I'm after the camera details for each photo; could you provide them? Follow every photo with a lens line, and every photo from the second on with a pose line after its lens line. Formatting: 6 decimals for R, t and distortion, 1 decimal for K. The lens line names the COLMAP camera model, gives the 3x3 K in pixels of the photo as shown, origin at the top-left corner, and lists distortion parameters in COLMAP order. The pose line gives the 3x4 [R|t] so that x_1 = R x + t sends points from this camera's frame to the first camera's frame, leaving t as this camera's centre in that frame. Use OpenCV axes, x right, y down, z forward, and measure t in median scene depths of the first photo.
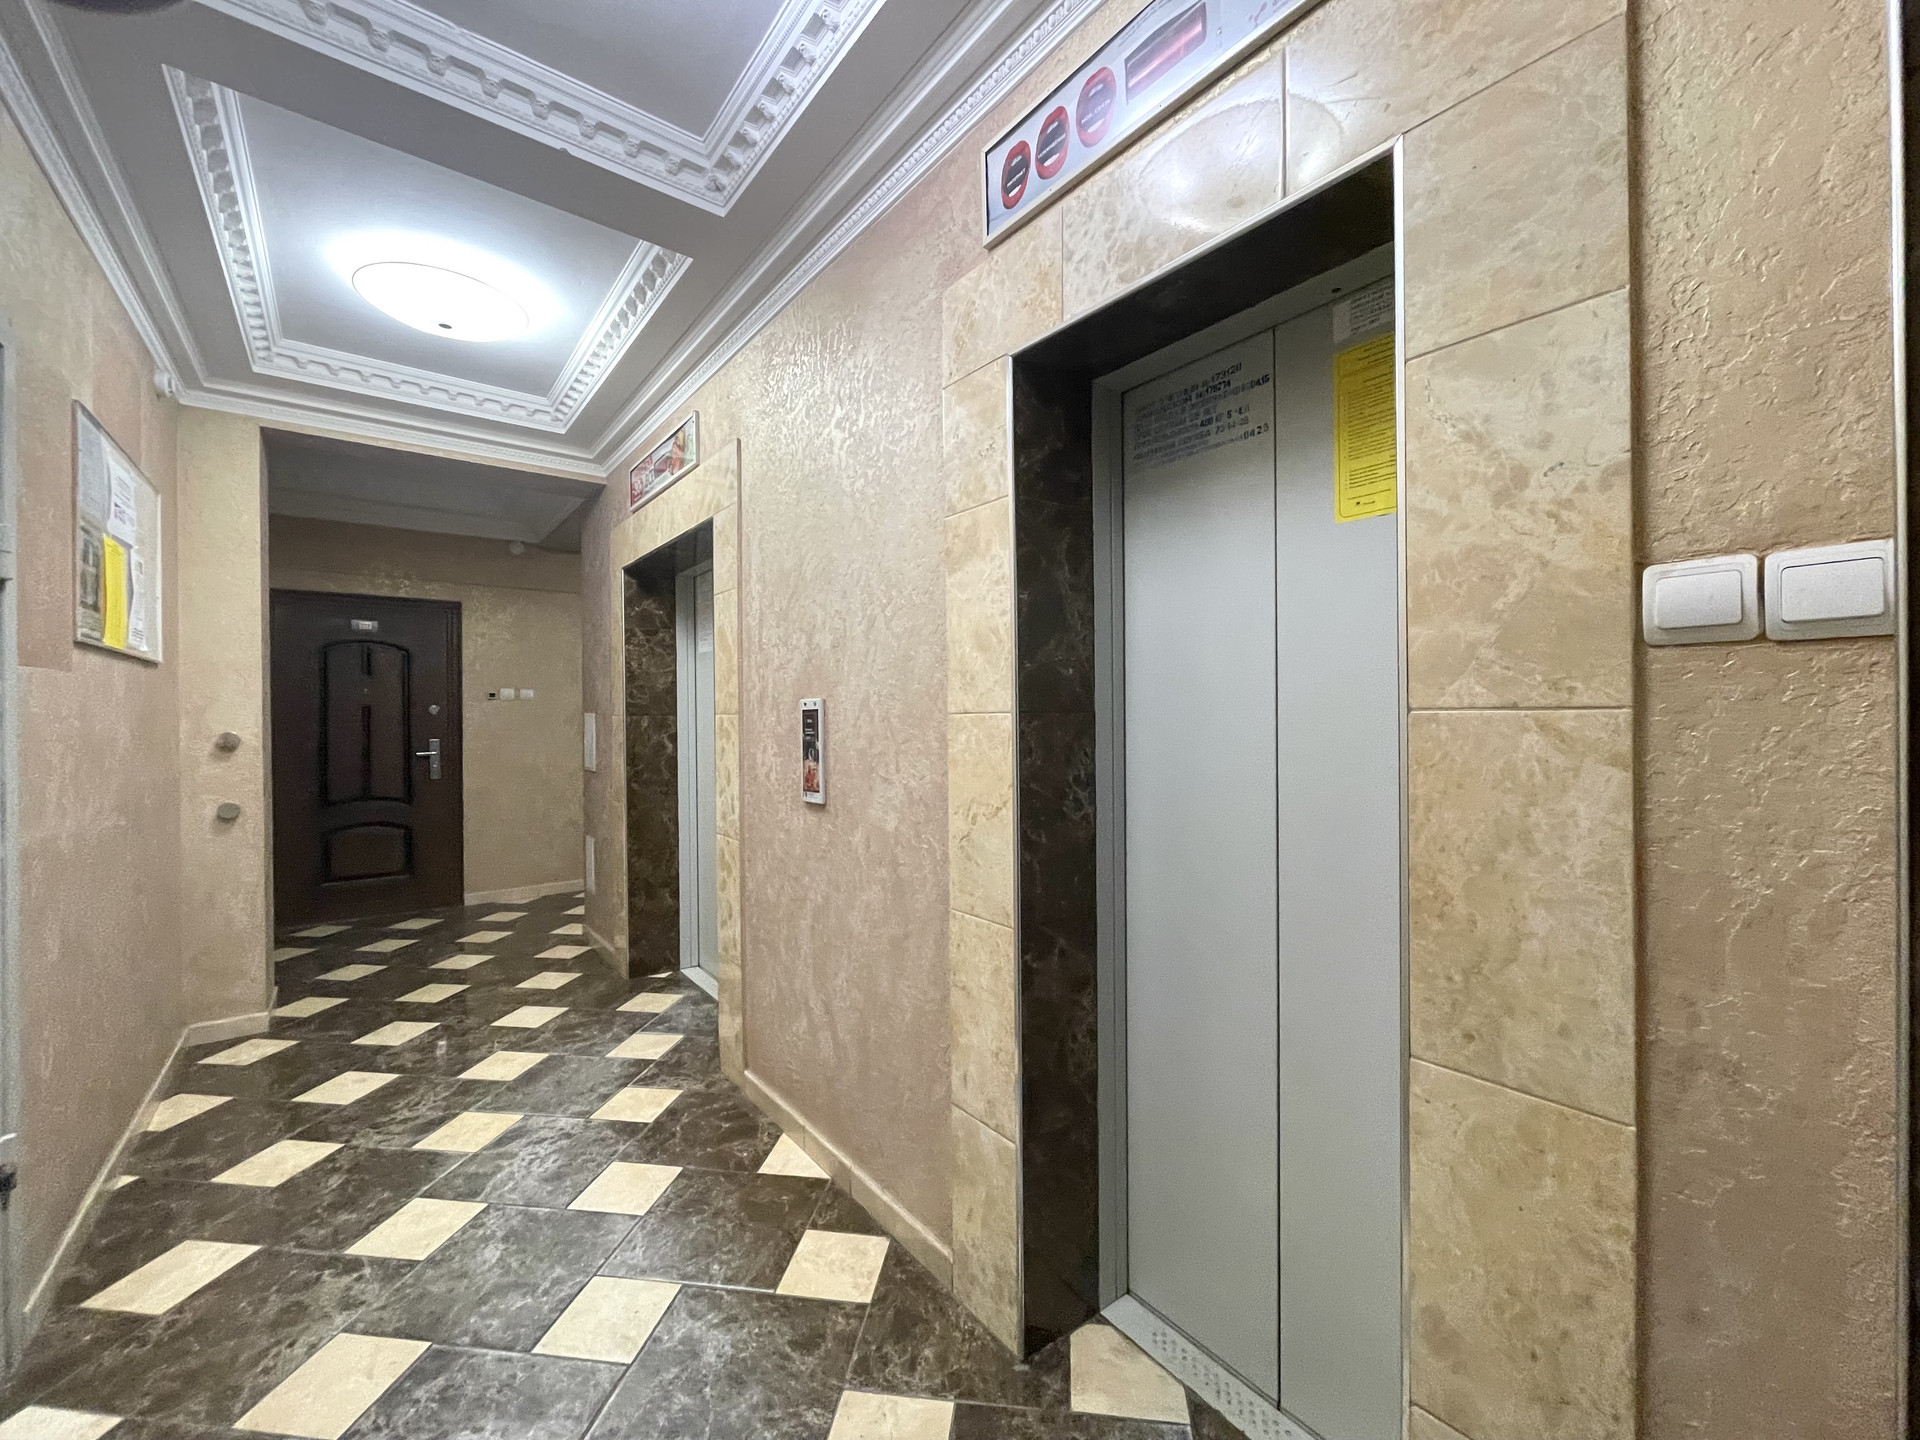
lens RADIAL K [[765.2, 0, 959.2], [0, 765.2, 717.2], [0, 0, 1]] dist [-0.003854, -0.000377]
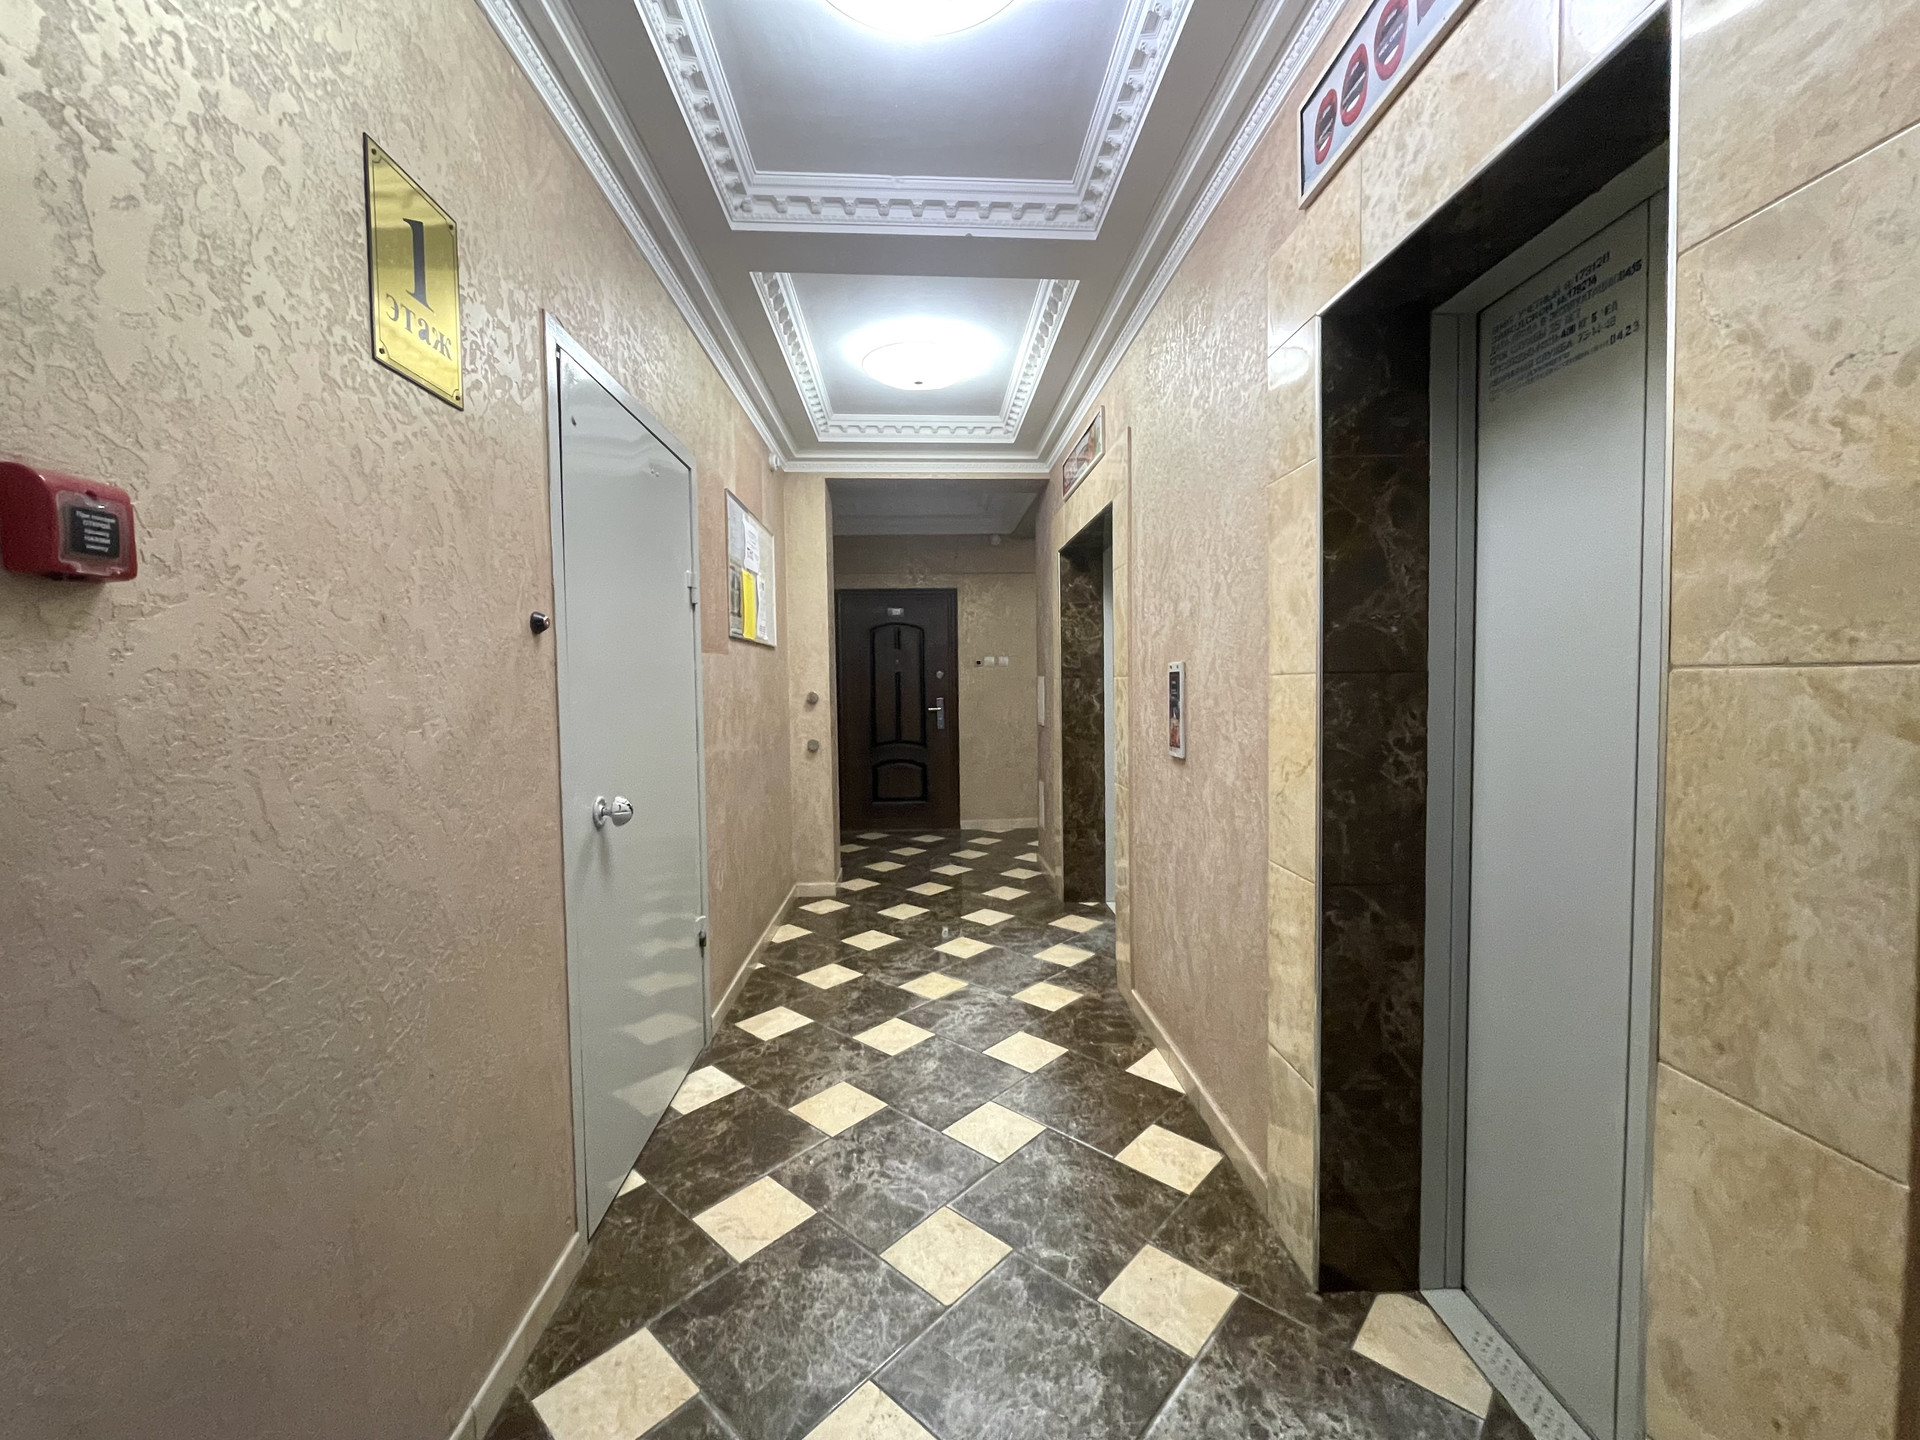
lens RADIAL K [[765.2, 0, 963.2], [0, 765.2, 716.6], [0, 0, 1]] dist [-0.003854, -0.000377]
pose [[0.820617, 0.021173, -0.571086, 0.246955], [0.007287, 0.998844, 0.047504, -0.000763], [0.571432, -0.043145, 0.819514, -0.096645]]
